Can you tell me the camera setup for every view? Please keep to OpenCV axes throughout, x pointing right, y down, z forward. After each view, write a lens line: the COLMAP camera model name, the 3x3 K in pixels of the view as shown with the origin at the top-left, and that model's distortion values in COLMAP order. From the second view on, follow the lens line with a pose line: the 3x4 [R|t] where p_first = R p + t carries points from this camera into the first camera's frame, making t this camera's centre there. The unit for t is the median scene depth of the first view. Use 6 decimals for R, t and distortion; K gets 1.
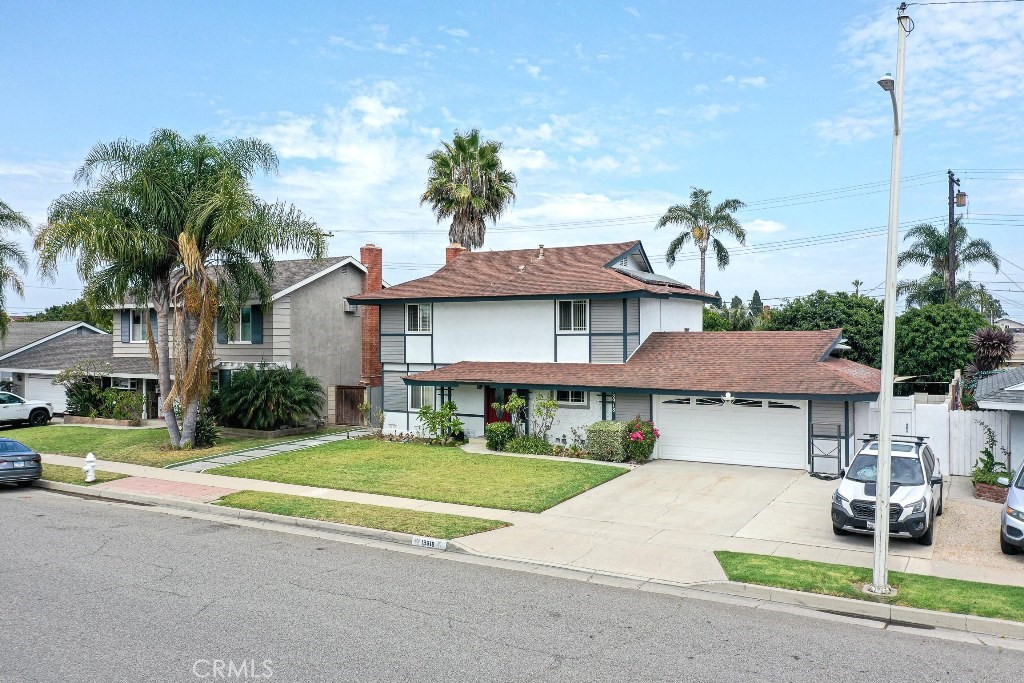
lens RADIAL K [[826.1, 0, 505.3], [0, 826.1, 342.3], [0, 0, 1]] dist [0.016510, 0.004368]
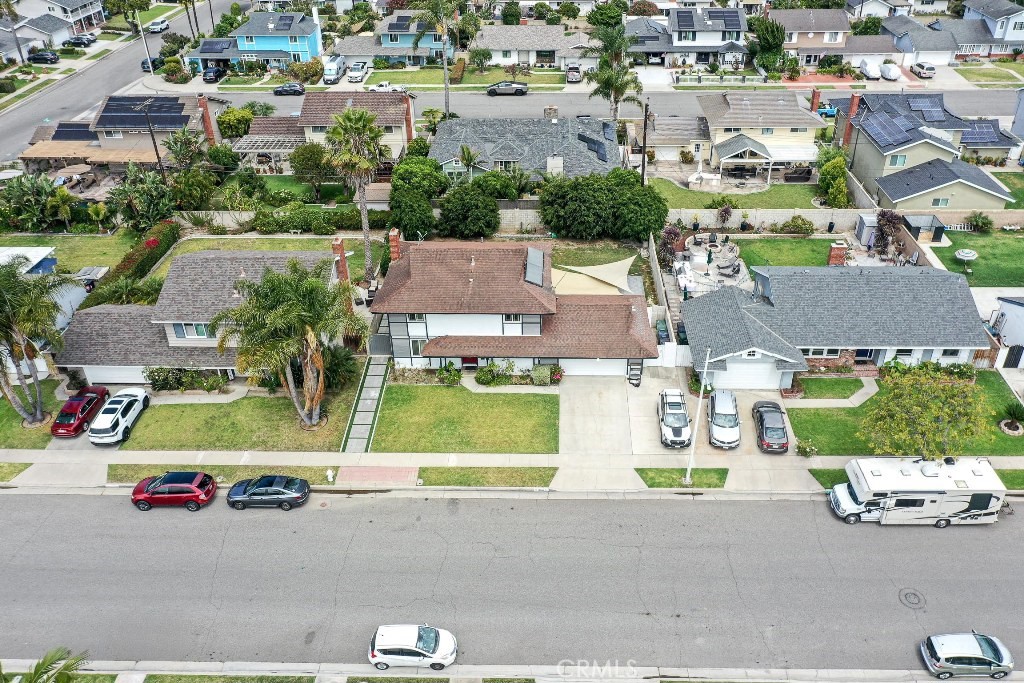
lens RADIAL K [[825.9, 0, 539.0], [0, 825.9, 299.7], [0, 0, 1]] dist [0.008617, 0.004060]
pose [[0.870687, -0.253286, 0.421606, -0.604232], [0.007752, 0.864164, 0.503151, -0.931510], [-0.491777, -0.434818, 0.754379, -0.443325]]
